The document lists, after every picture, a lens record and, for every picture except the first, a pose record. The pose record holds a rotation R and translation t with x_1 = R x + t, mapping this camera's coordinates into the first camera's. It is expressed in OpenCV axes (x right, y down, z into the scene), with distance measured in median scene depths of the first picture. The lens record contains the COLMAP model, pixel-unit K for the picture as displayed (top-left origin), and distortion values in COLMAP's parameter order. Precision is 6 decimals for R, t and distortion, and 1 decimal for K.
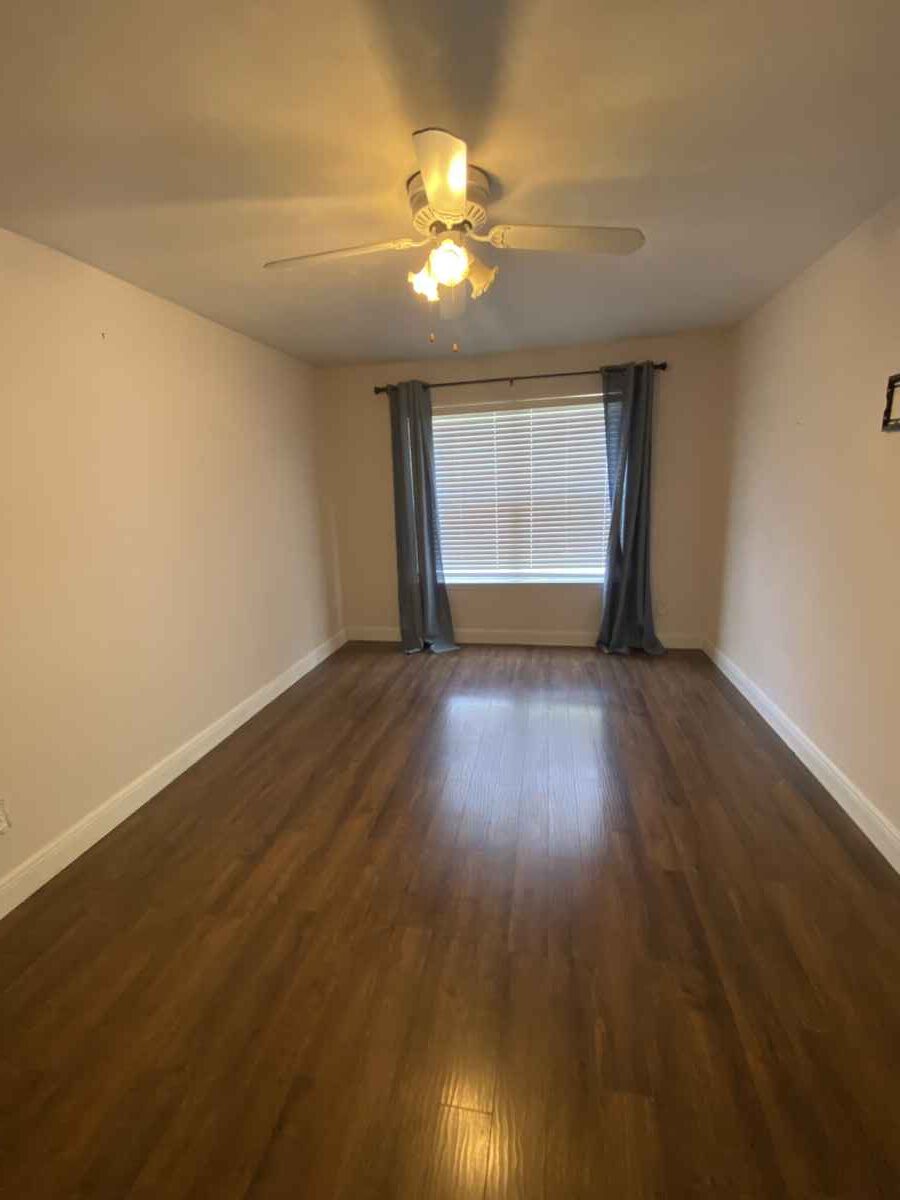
lens RADIAL K [[487.8, 0, 460.5], [0, 487.8, 602.3], [0, 0, 1]] dist [0.005271, -0.012489]
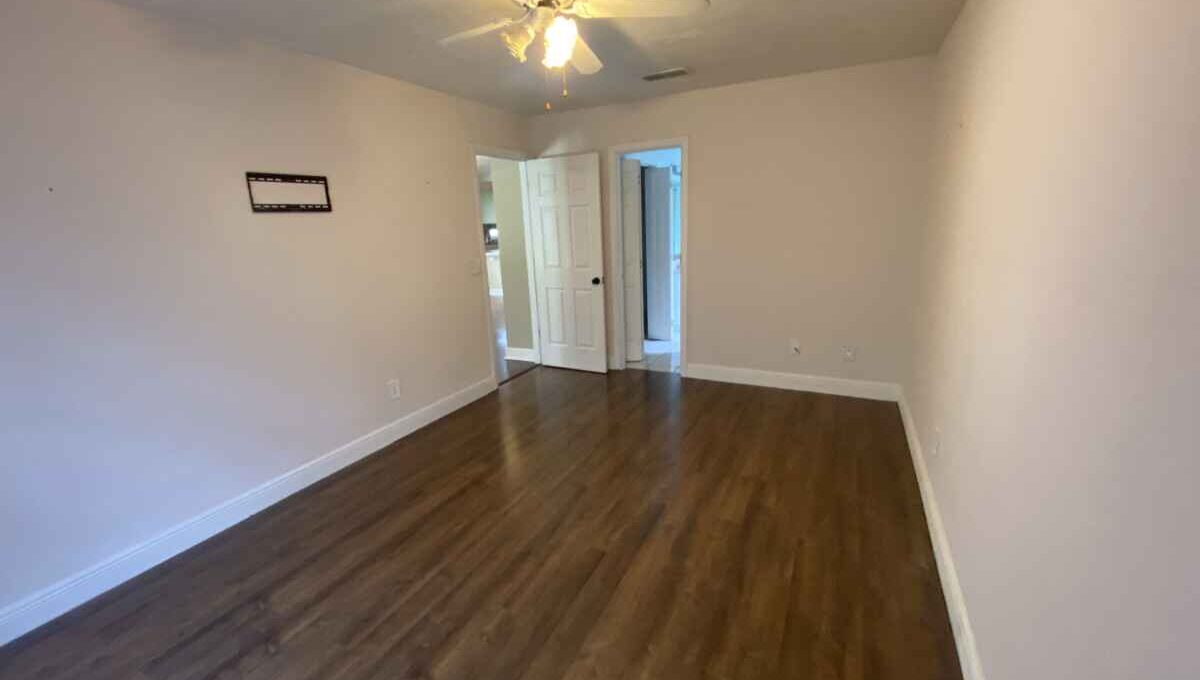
lens RADIAL K [[488.4, 0, 600.2], [0, 488.4, 336.7], [0, 0, 1]] dist [-0.010534, -0.001697]
pose [[-0.958721, 0.009979, 0.284173, -0.195948], [0.141069, 0.884415, 0.444870, -0.235859], [-0.246888, 0.466594, -0.849315, 0.960309]]
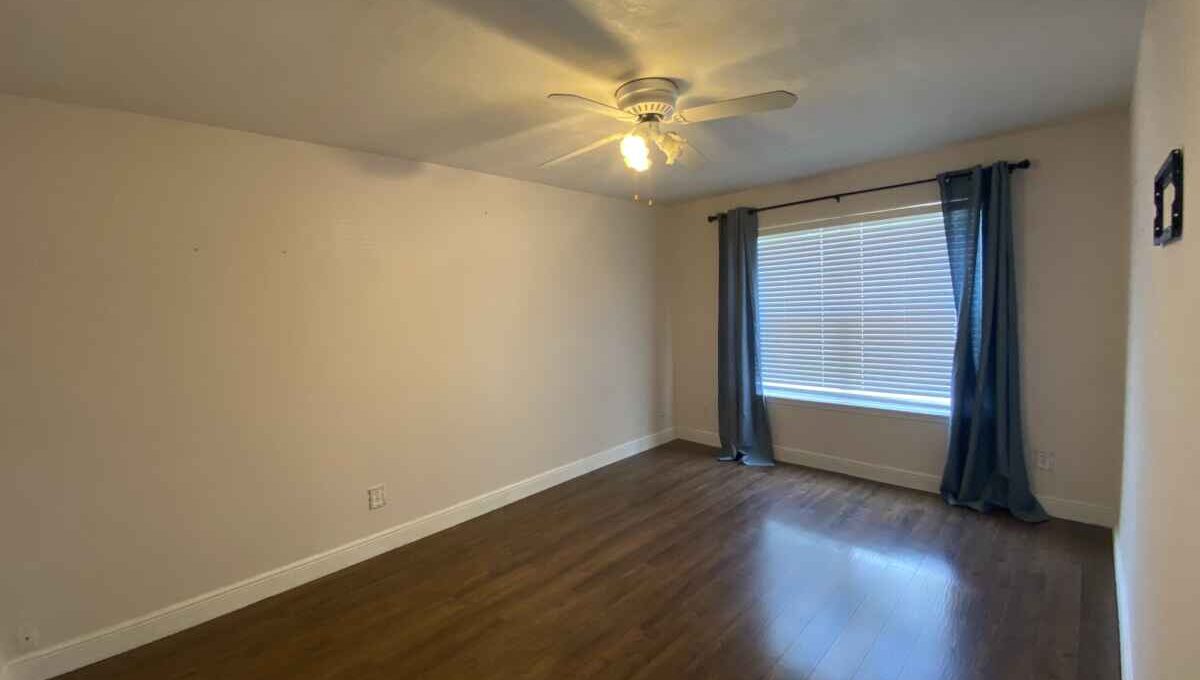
lens RADIAL K [[488.4, 0, 592.1], [0, 488.4, 332.6], [0, 0, 1]] dist [-0.010534, -0.001697]
pose [[0.822447, 0.044002, -0.567137, 0.259870], [-0.131237, 0.984785, -0.113910, -0.007335], [0.553496, 0.168114, 0.815708, -0.033000]]
